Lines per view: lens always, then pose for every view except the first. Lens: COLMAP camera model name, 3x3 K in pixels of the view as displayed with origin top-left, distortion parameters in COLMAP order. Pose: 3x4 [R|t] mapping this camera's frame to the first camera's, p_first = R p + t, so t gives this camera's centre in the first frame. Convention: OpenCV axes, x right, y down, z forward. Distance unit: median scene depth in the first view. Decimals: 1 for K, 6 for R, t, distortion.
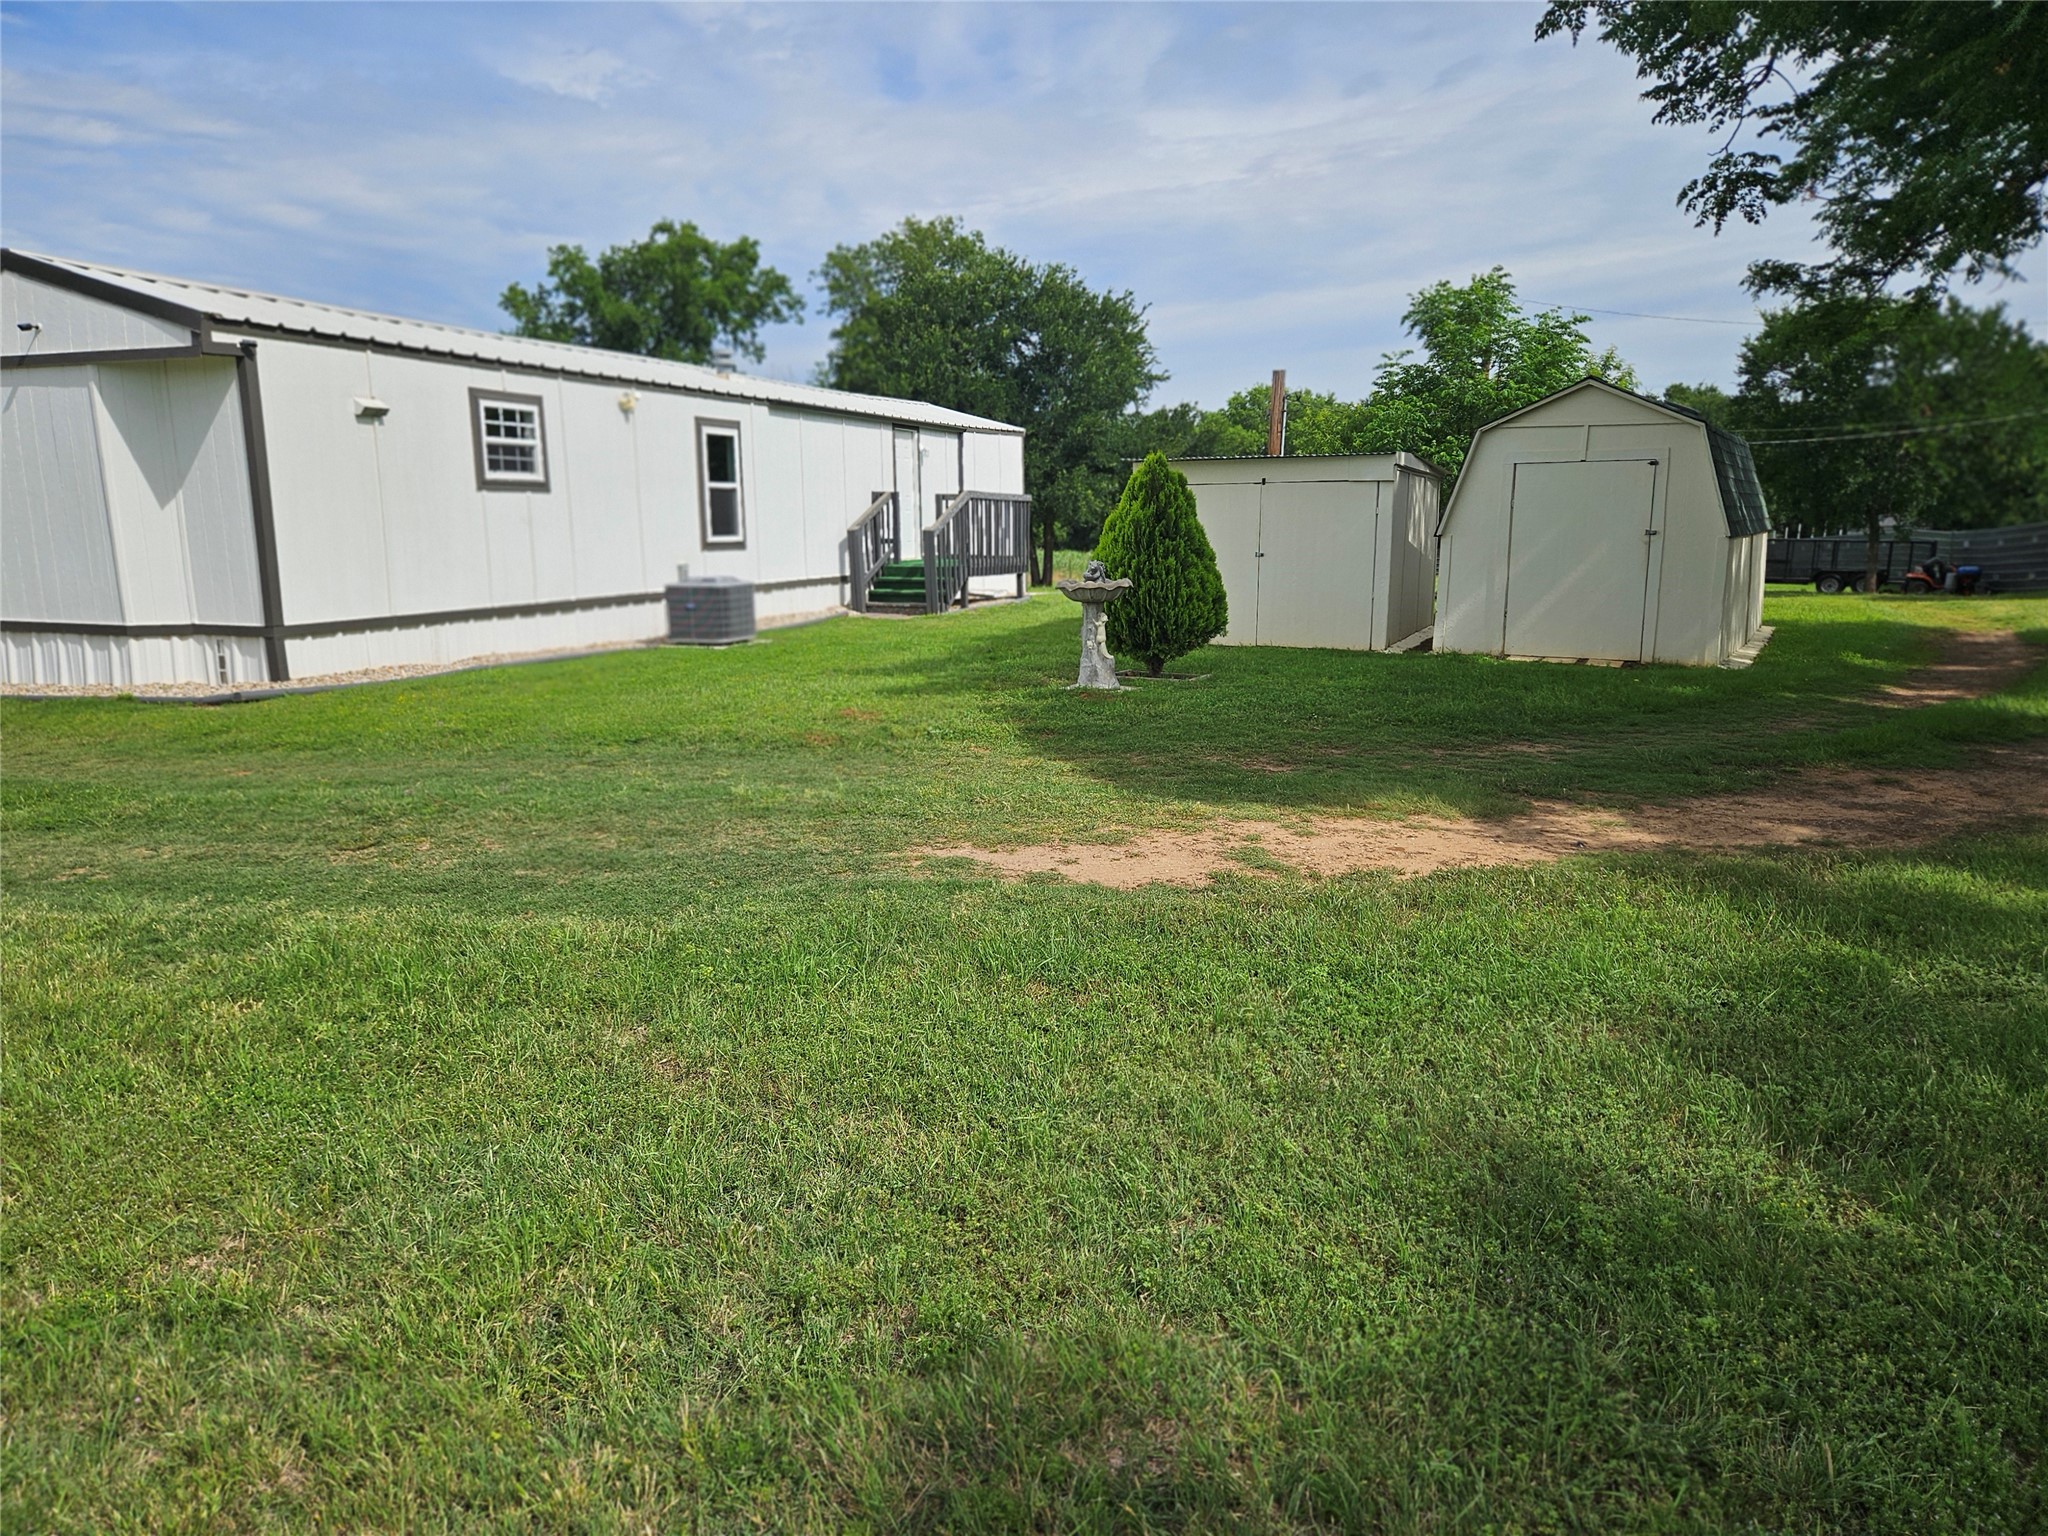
lens RADIAL K [[1353.1, 0, 1011.0], [0, 1353.1, 746.2], [0, 0, 1]] dist [0.071881, -0.055754]
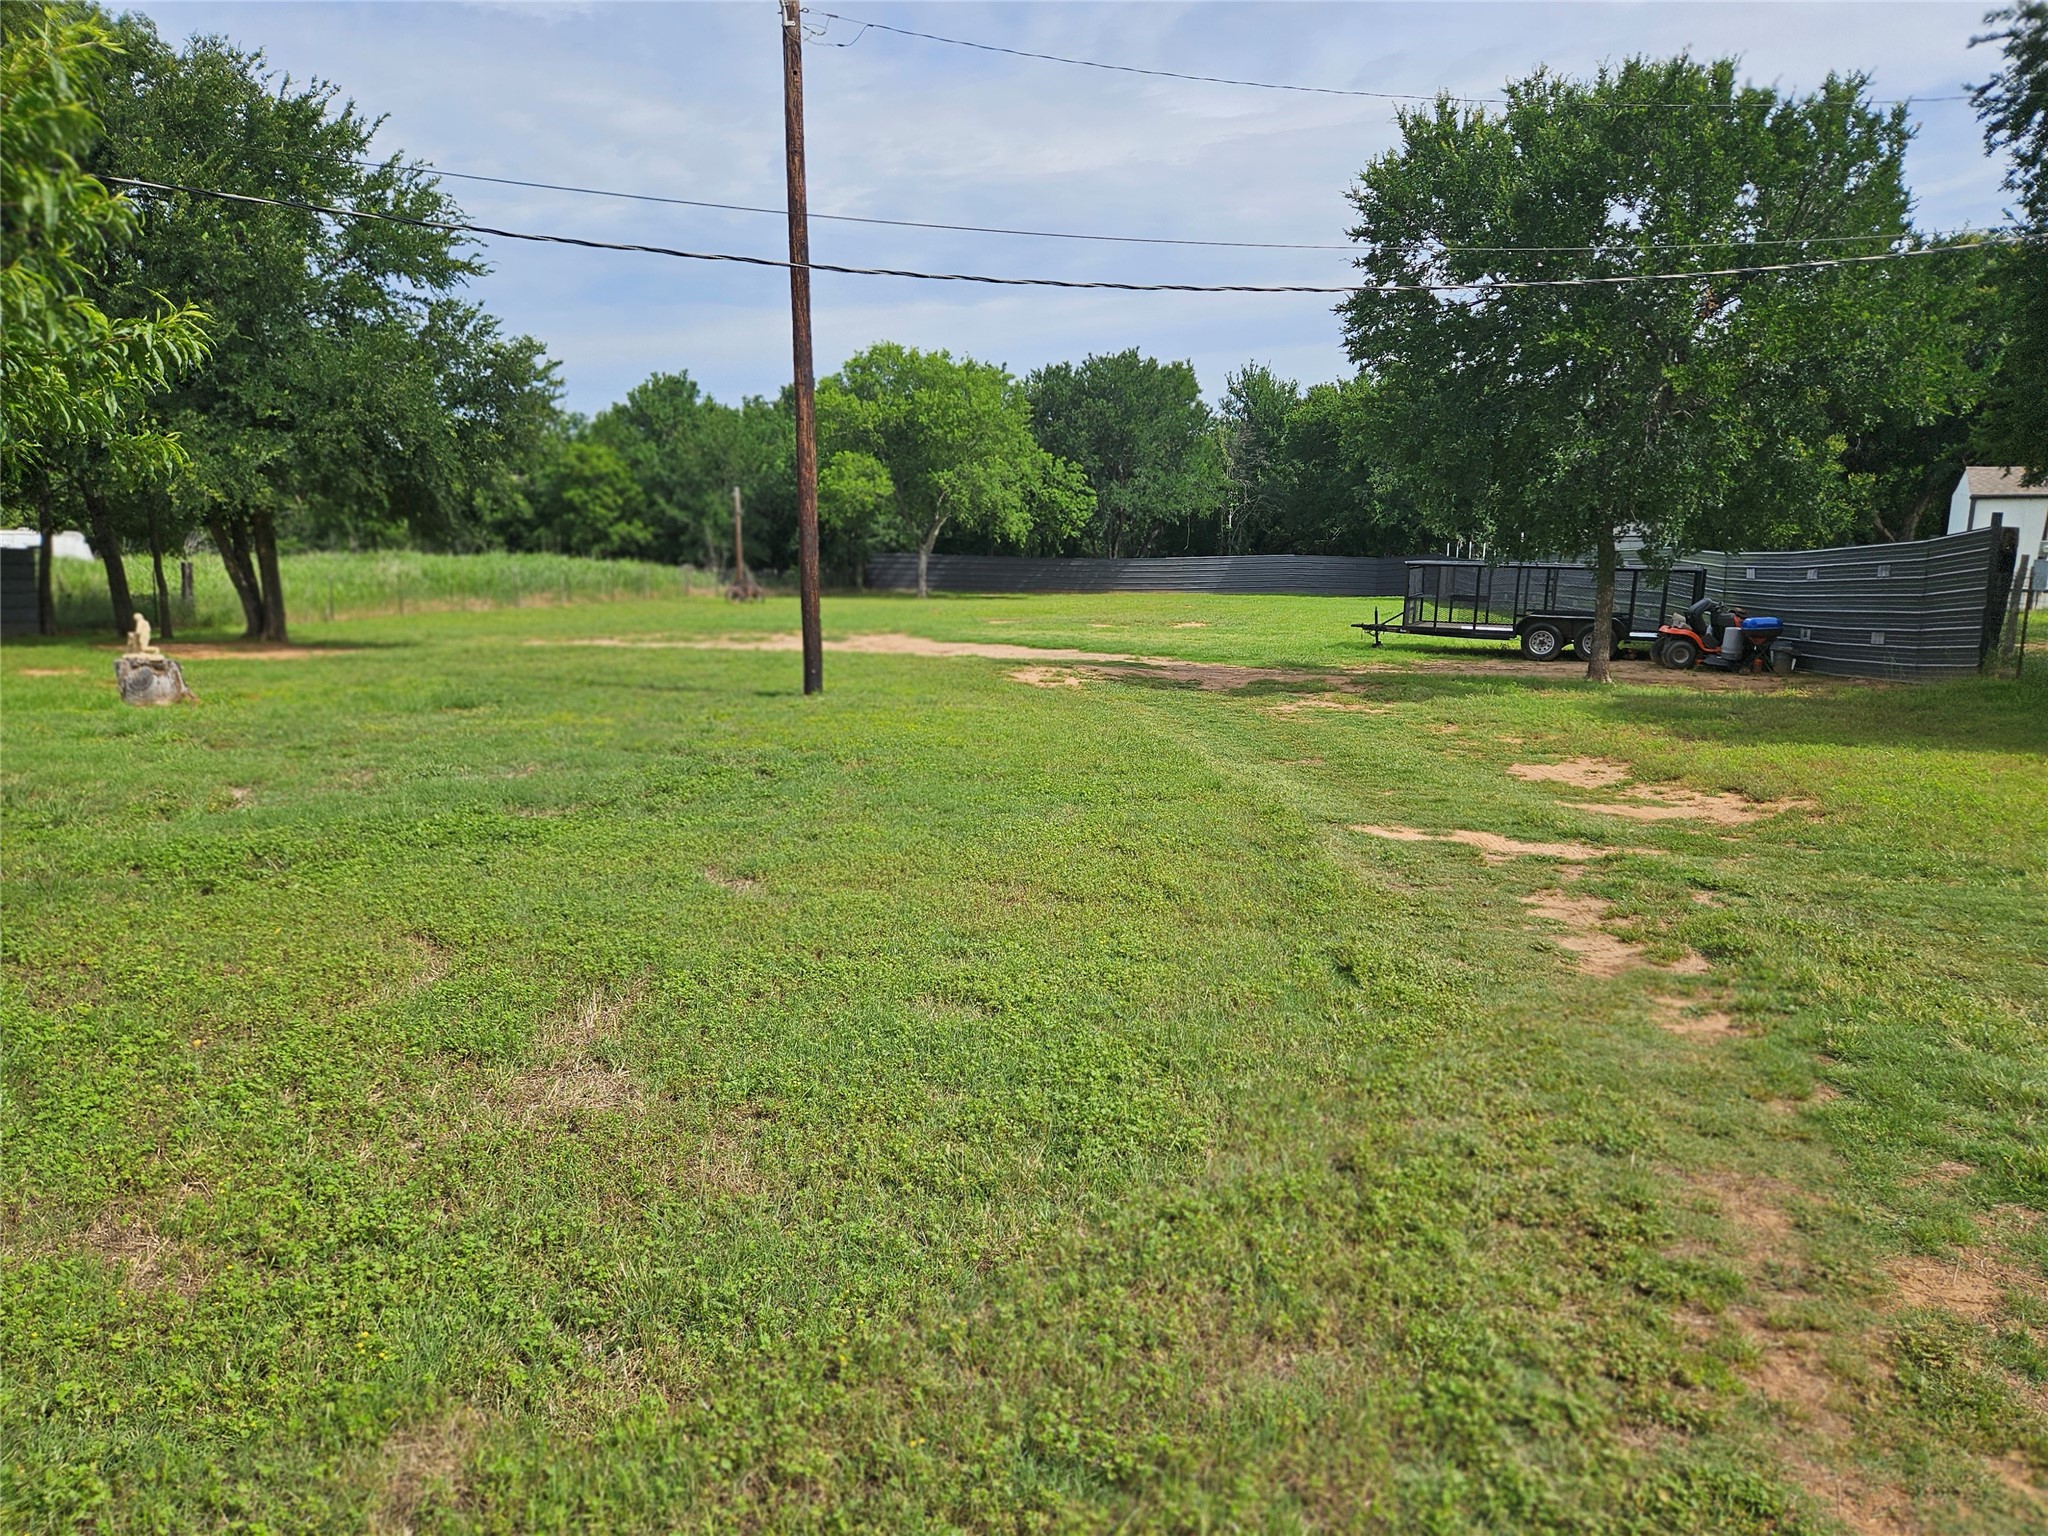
lens RADIAL K [[1353.1, 0, 1014.6], [0, 1353.1, 786.6], [0, 0, 1]] dist [0.071881, -0.055754]
pose [[0.989484, -0.022156, 0.142934, 0.549909], [0.017518, 0.999281, 0.033620, -0.152016], [-0.143576, -0.030763, 0.989161, 0.866073]]
